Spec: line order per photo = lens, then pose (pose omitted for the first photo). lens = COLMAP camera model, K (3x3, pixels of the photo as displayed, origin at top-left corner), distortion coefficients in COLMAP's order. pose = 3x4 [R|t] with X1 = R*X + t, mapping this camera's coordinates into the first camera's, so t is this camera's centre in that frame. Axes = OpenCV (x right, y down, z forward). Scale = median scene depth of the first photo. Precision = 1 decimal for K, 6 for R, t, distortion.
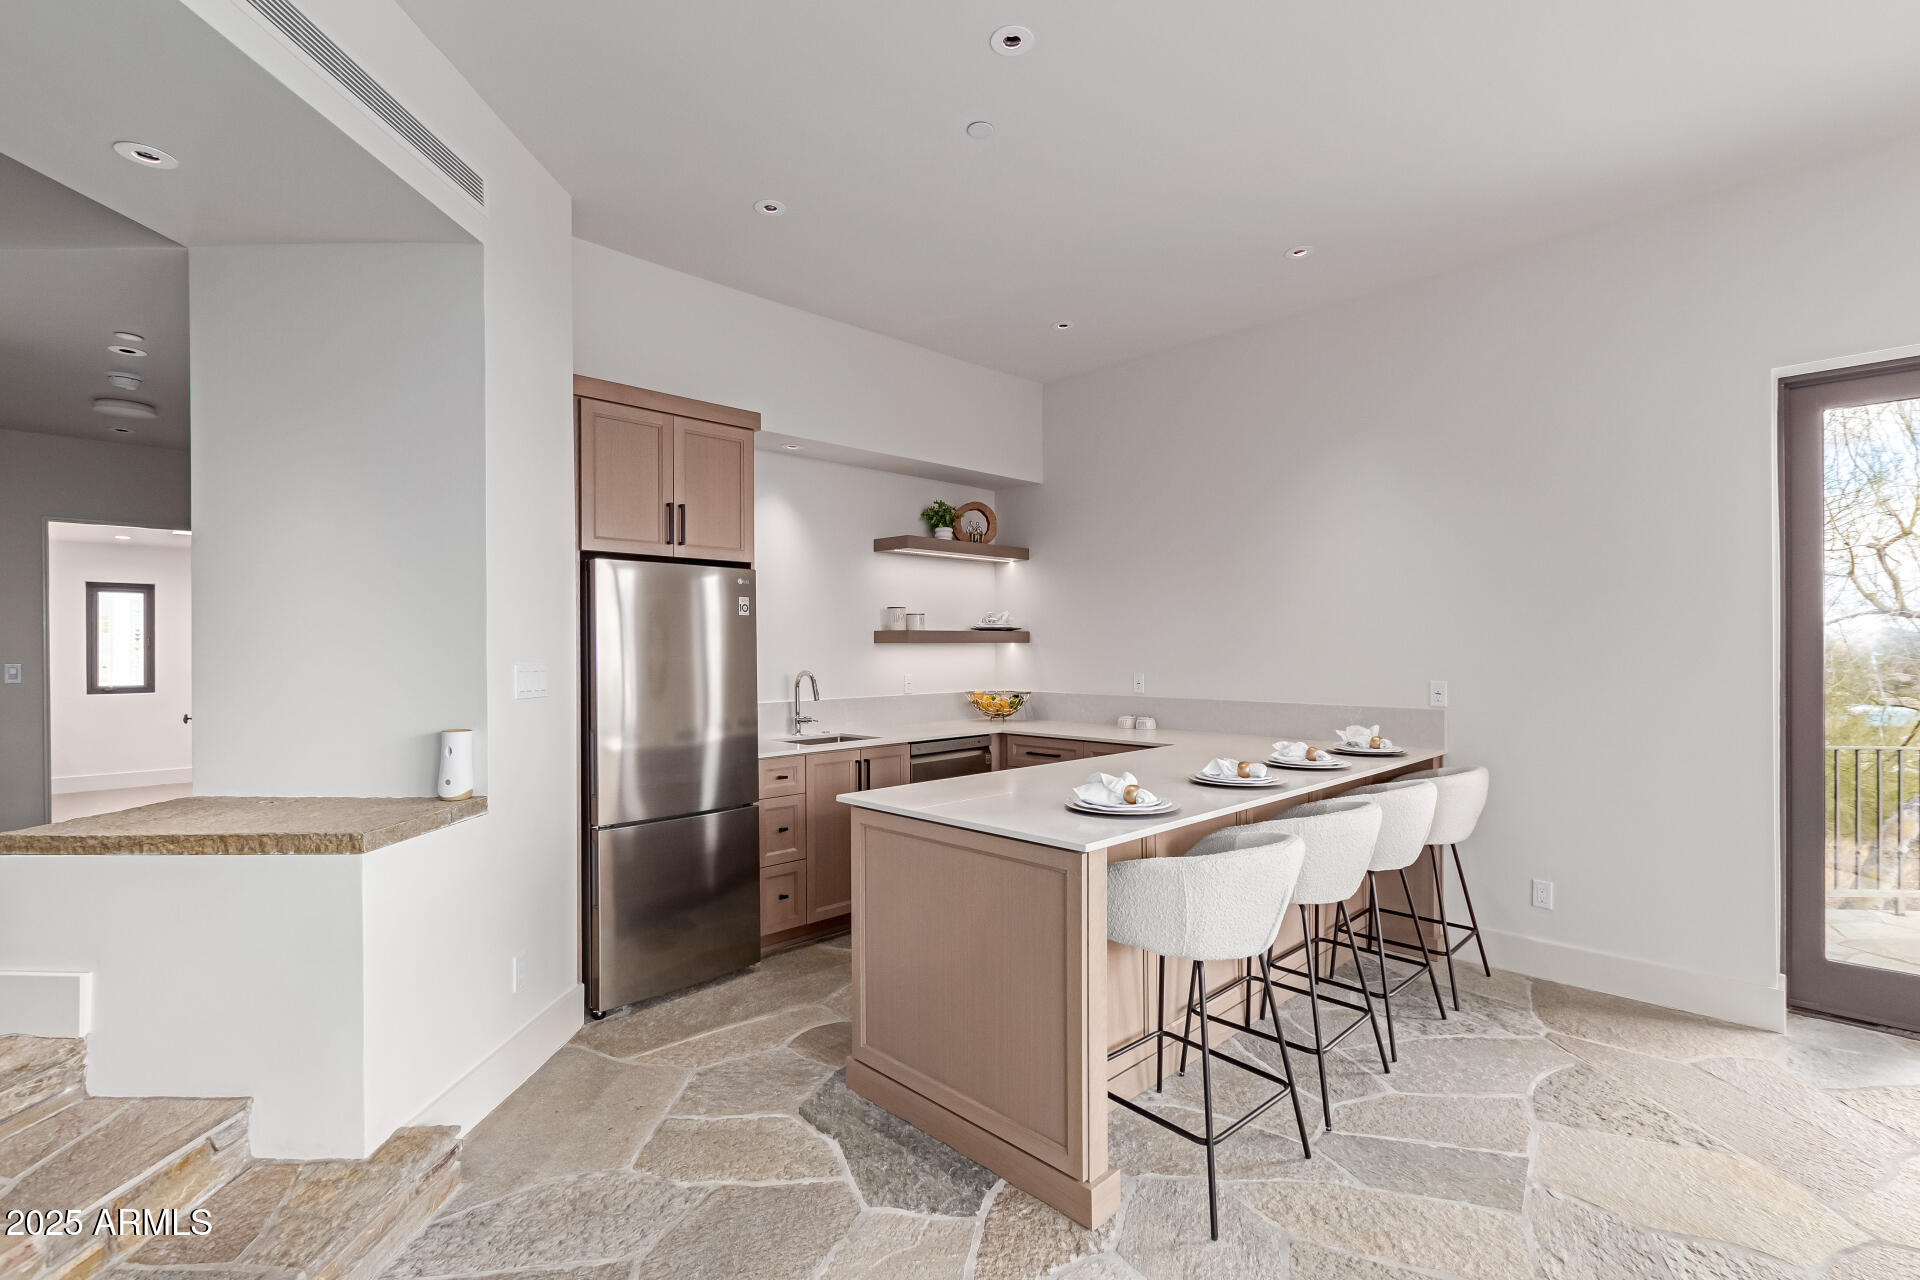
lens RADIAL K [[886.2, 0, 960.2], [0, 886.2, 648.6], [0, 0, 1]] dist [0.003152, -0.001085]
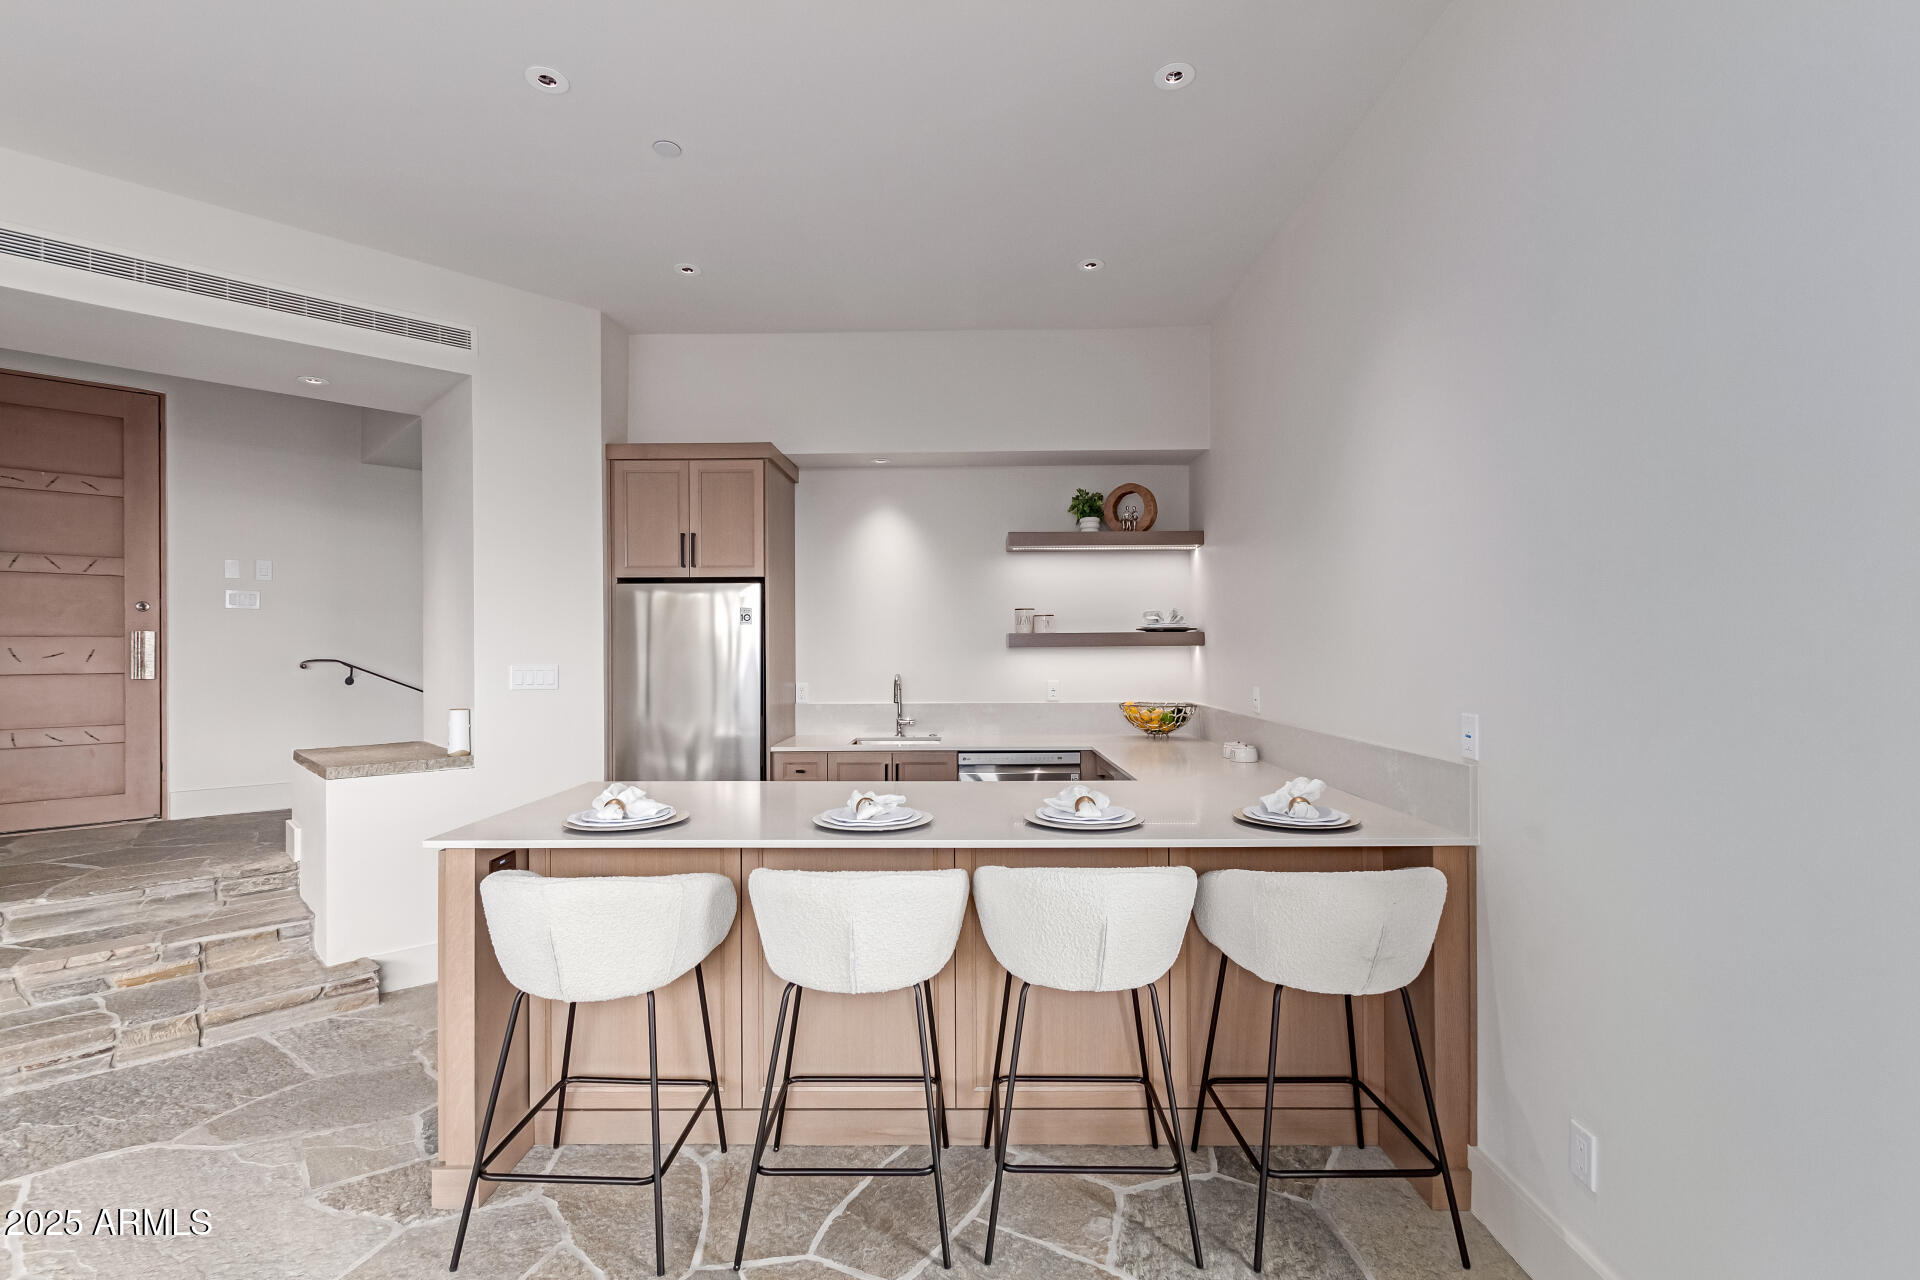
lens RADIAL K [[886.2, 0, 949.2], [0, 886.2, 639.3], [0, 0, 1]] dist [0.003152, -0.001085]
pose [[0.698093, -0.008272, -0.715959, 0.538422], [-0.000420, 0.999928, -0.011962, -0.002835], [0.716007, 0.008651, 0.698040, 0.280808]]
